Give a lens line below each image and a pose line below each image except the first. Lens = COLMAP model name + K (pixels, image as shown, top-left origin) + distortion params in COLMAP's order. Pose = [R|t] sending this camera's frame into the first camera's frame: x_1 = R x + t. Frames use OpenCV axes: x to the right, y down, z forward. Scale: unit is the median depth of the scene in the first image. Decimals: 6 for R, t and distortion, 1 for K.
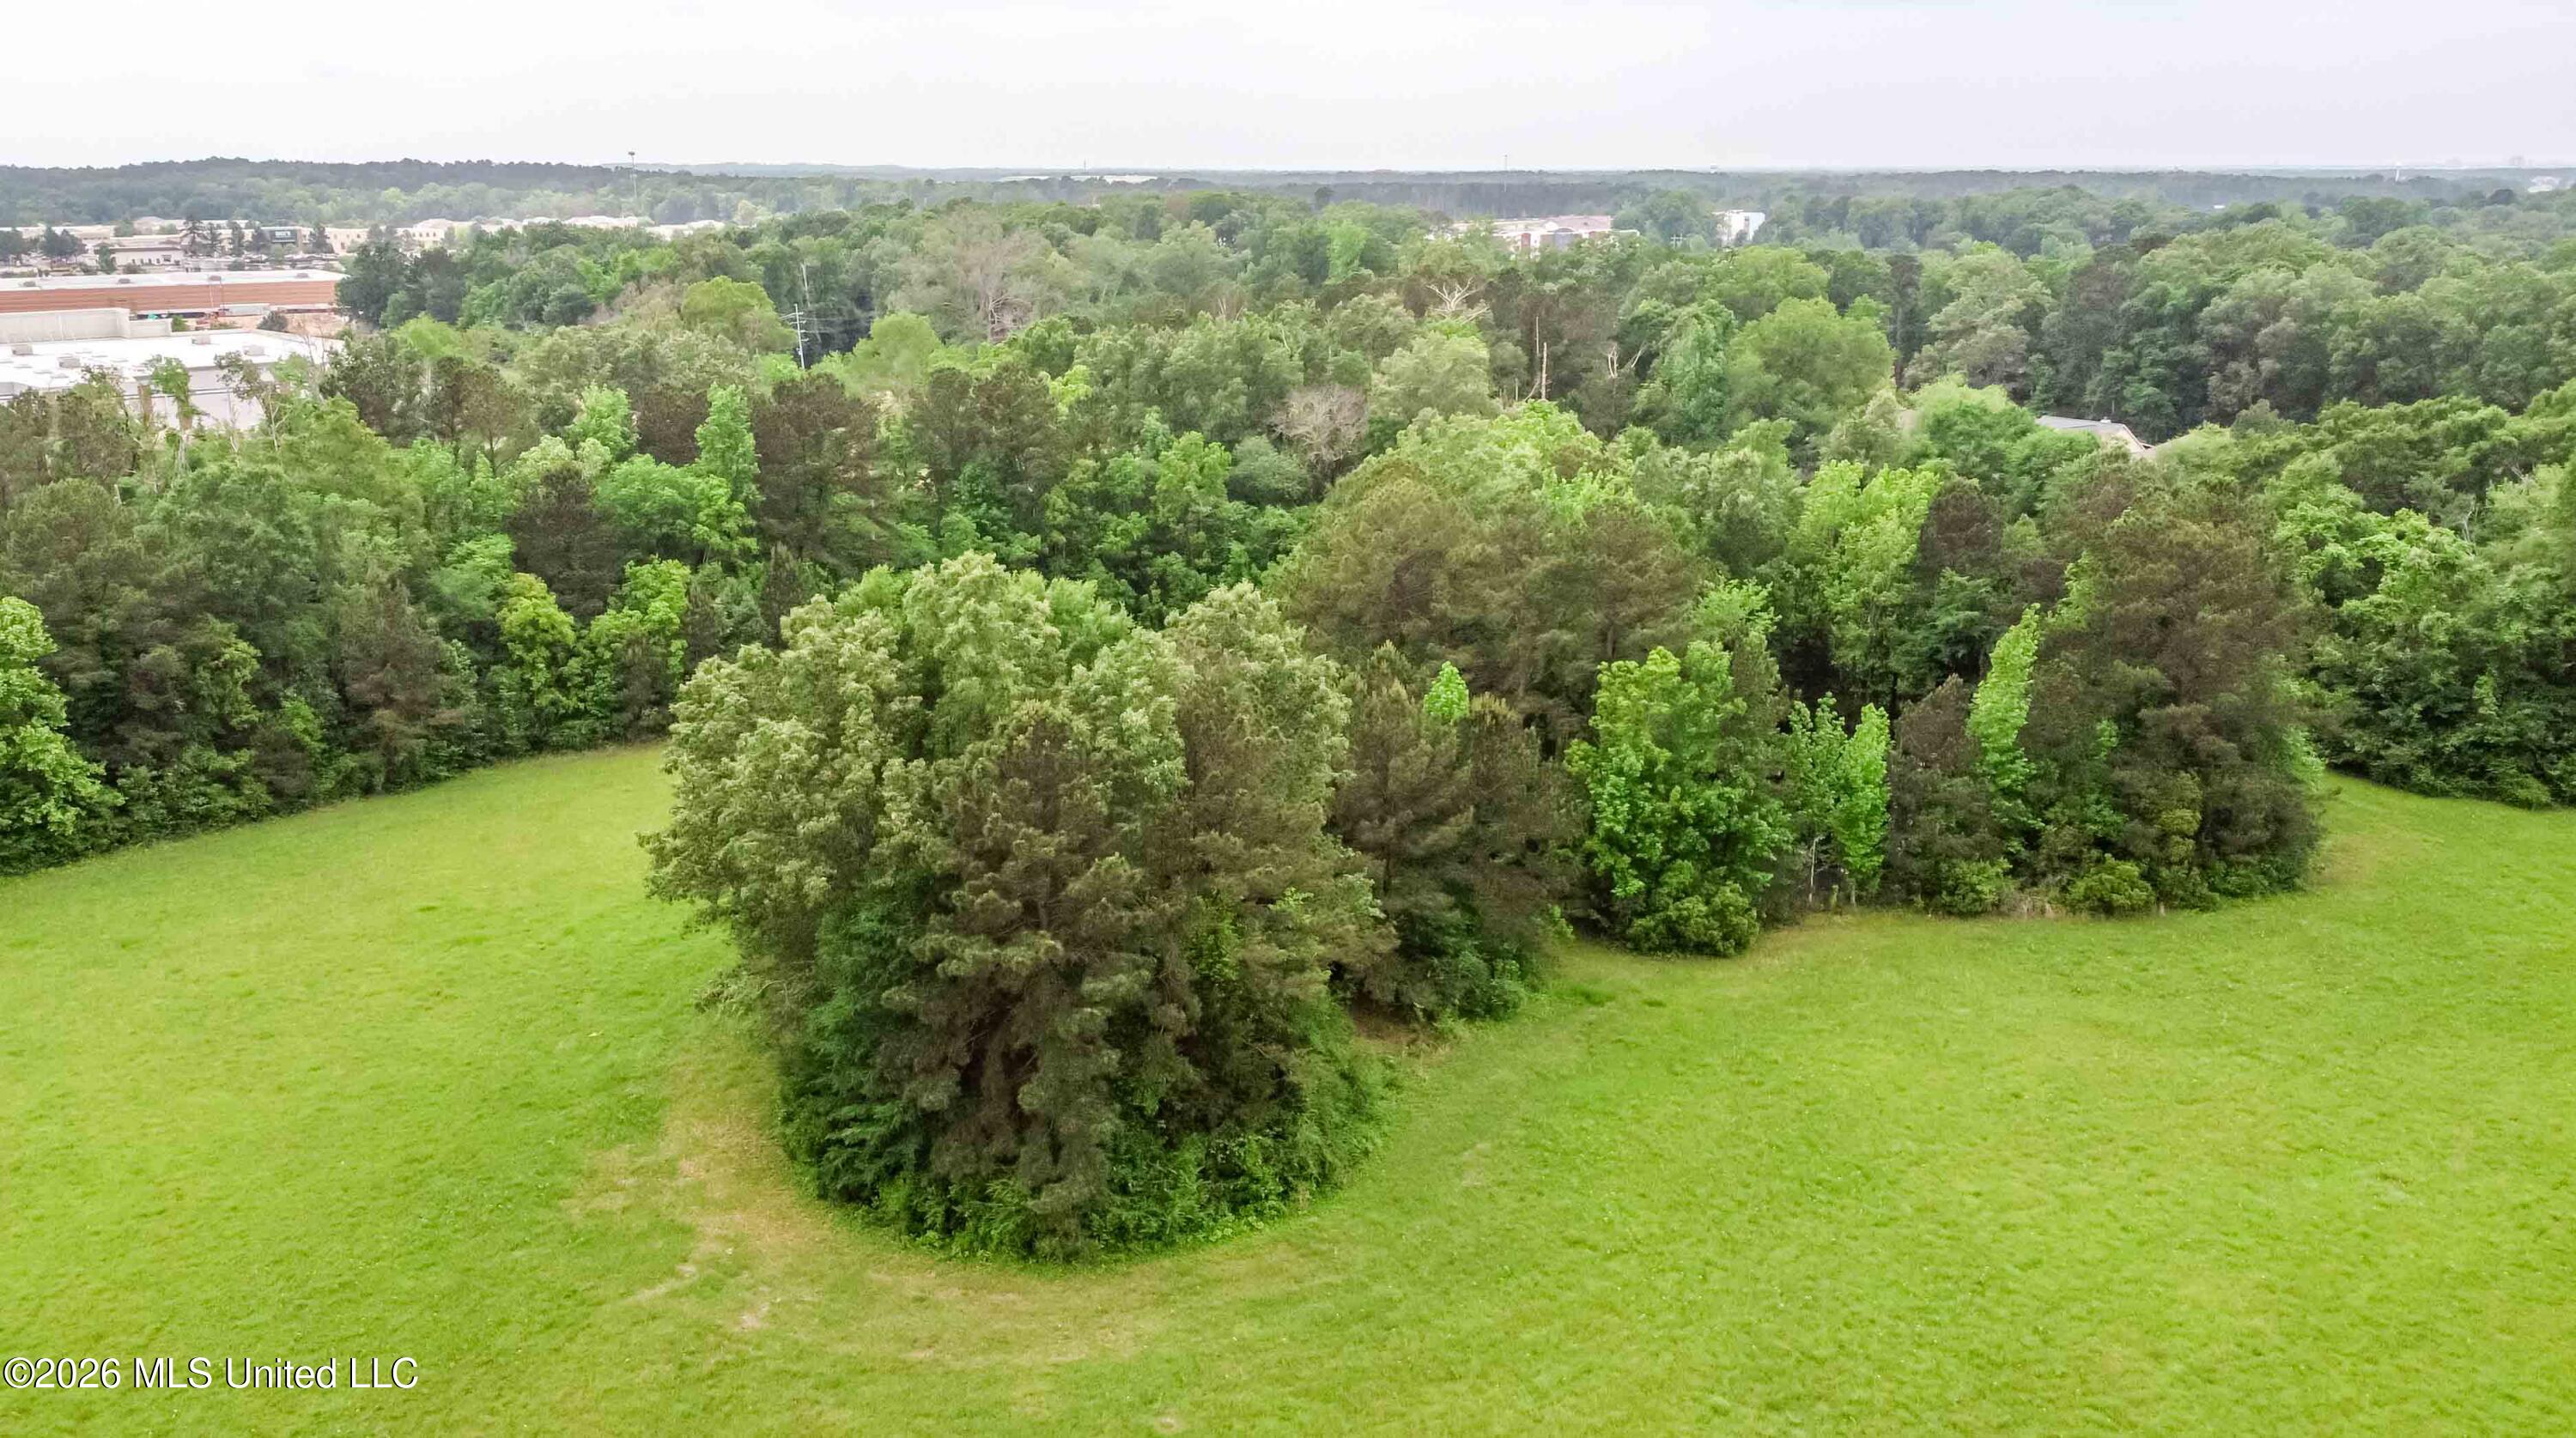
lens RADIAL K [[2080.5, 0, 1286.3], [0, 2080.5, 728.1], [0, 0, 1]] dist [-0.001441, -0.004311]
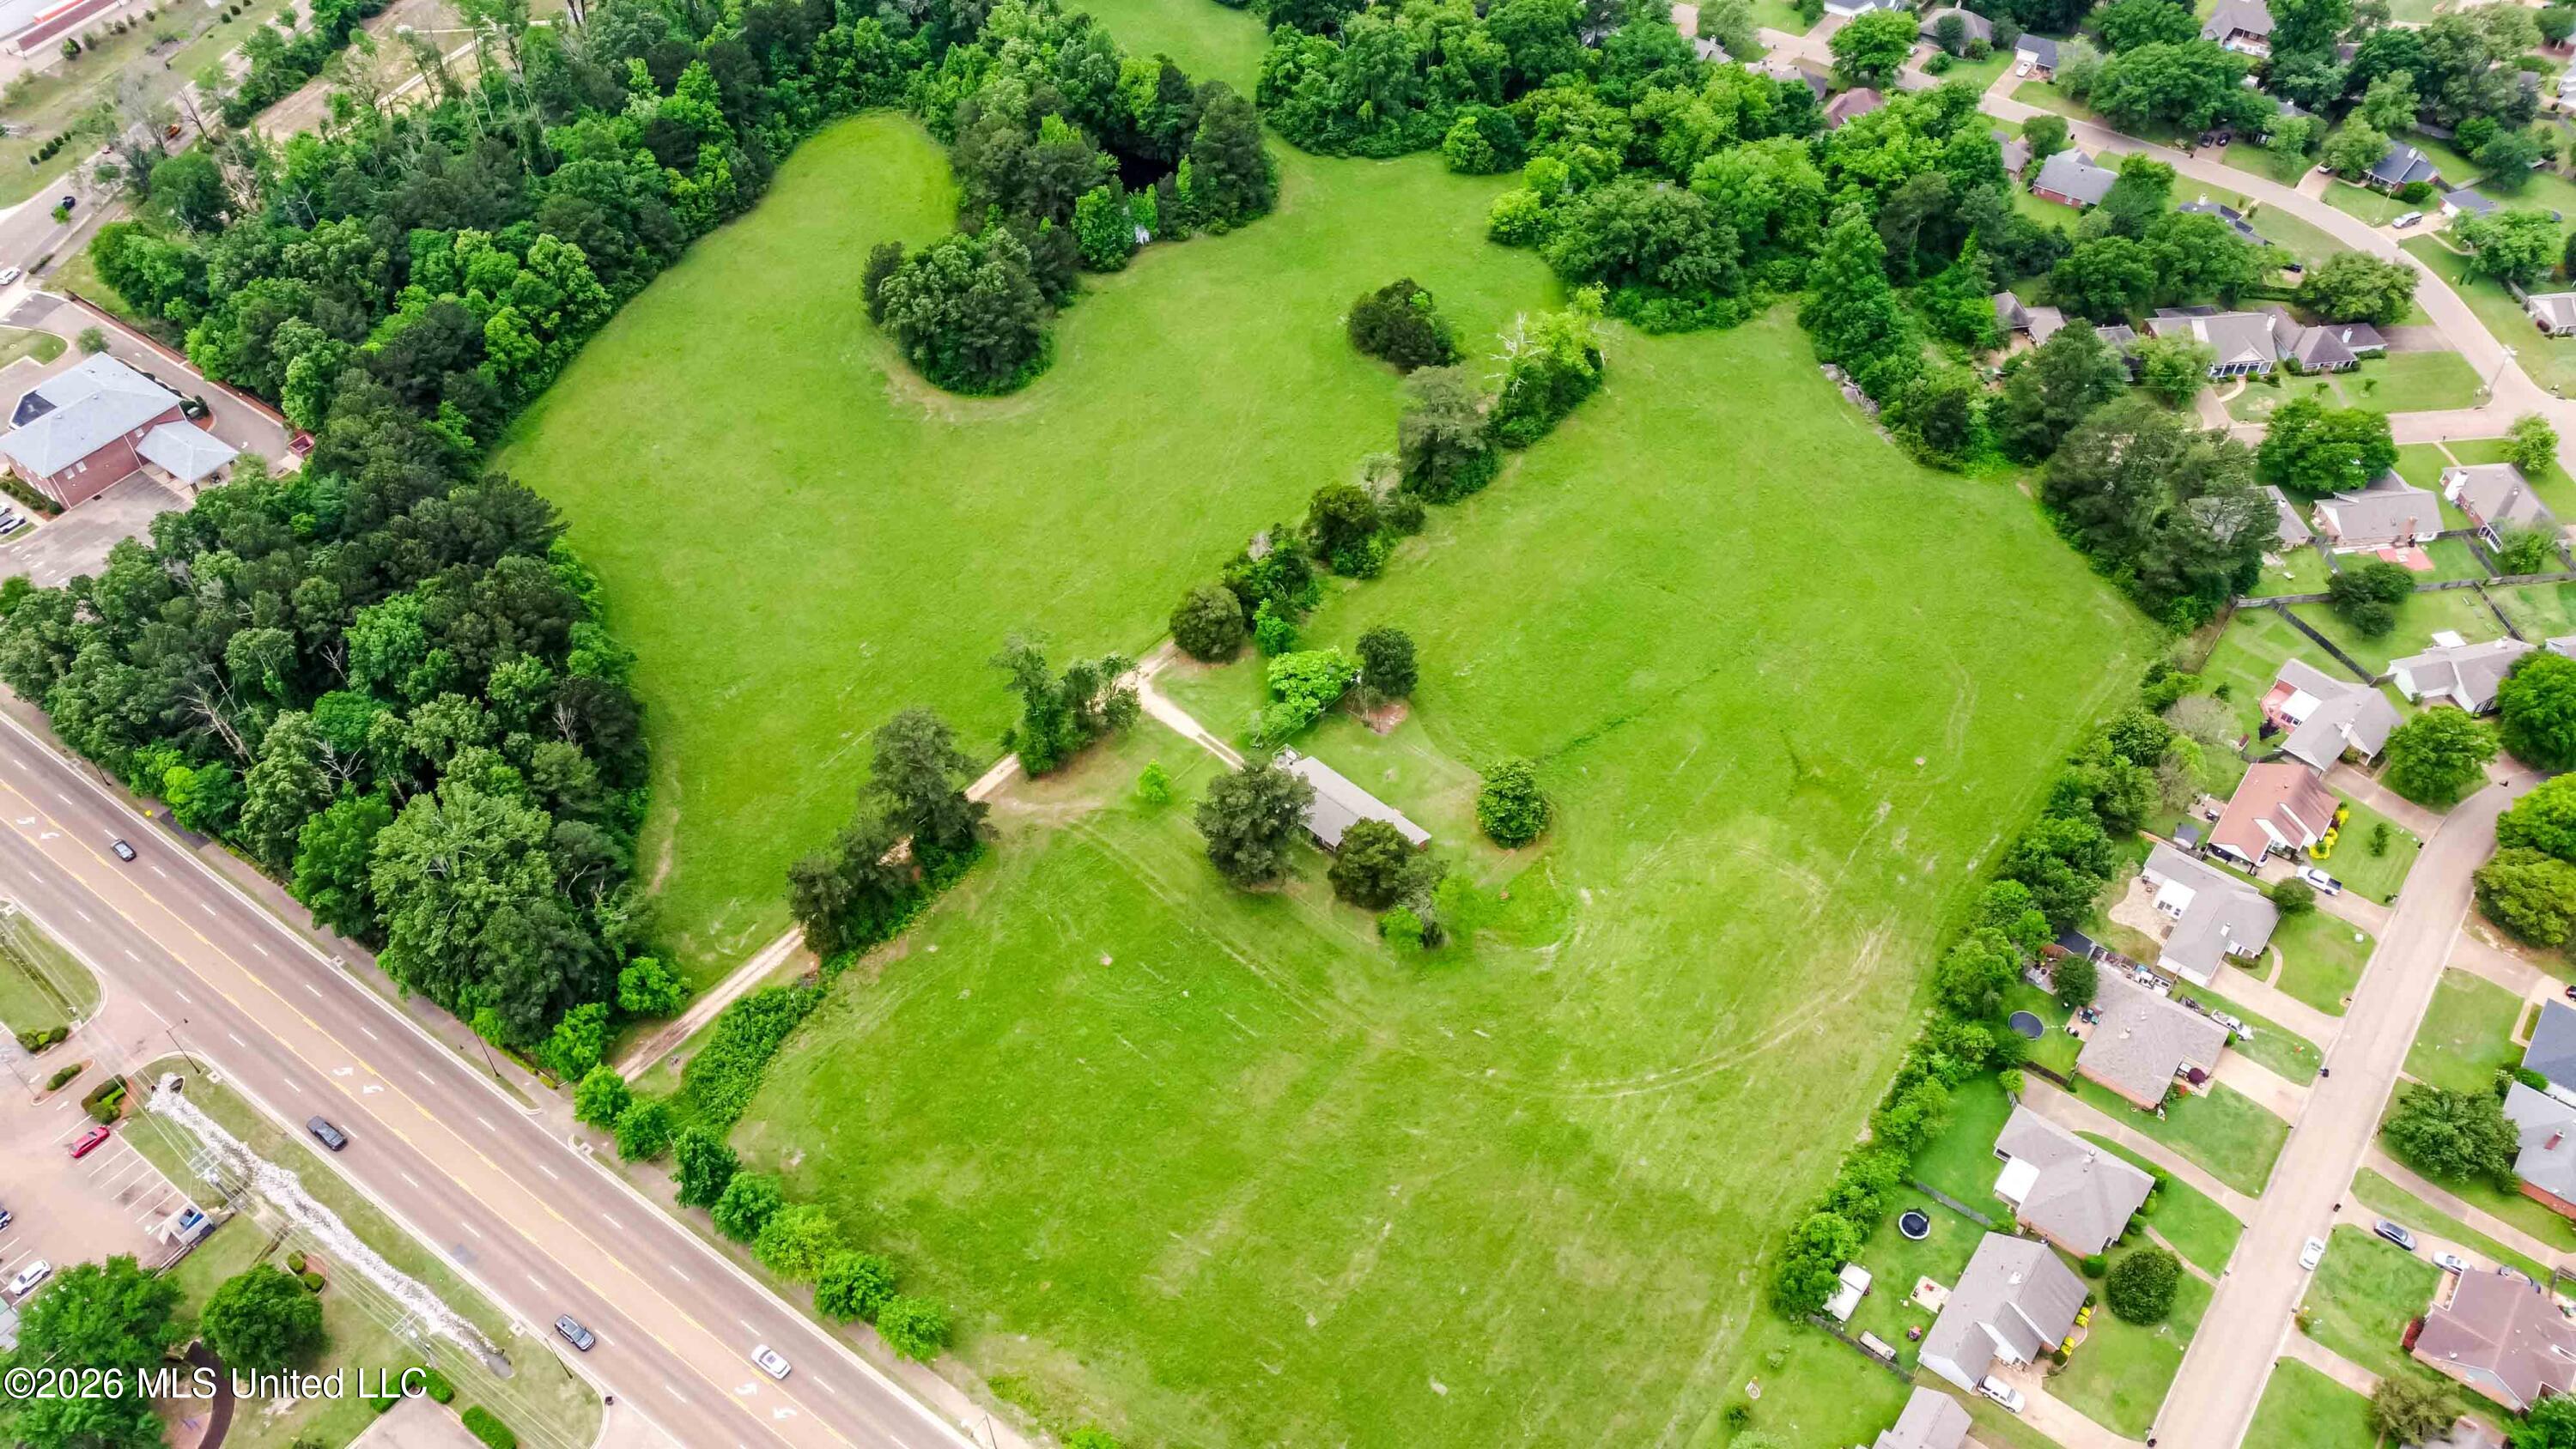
lens RADIAL K [[1995.4, 0, 1289.4], [0, 1995.4, 734.3], [0, 0, 1]] dist [-0.002911, 0.001732]
pose [[0.943552, -0.243423, 0.224622, -0.493760], [0.089028, 0.839583, 0.535887, -1.045155], [-0.319036, -0.485639, 0.813862, -2.338759]]
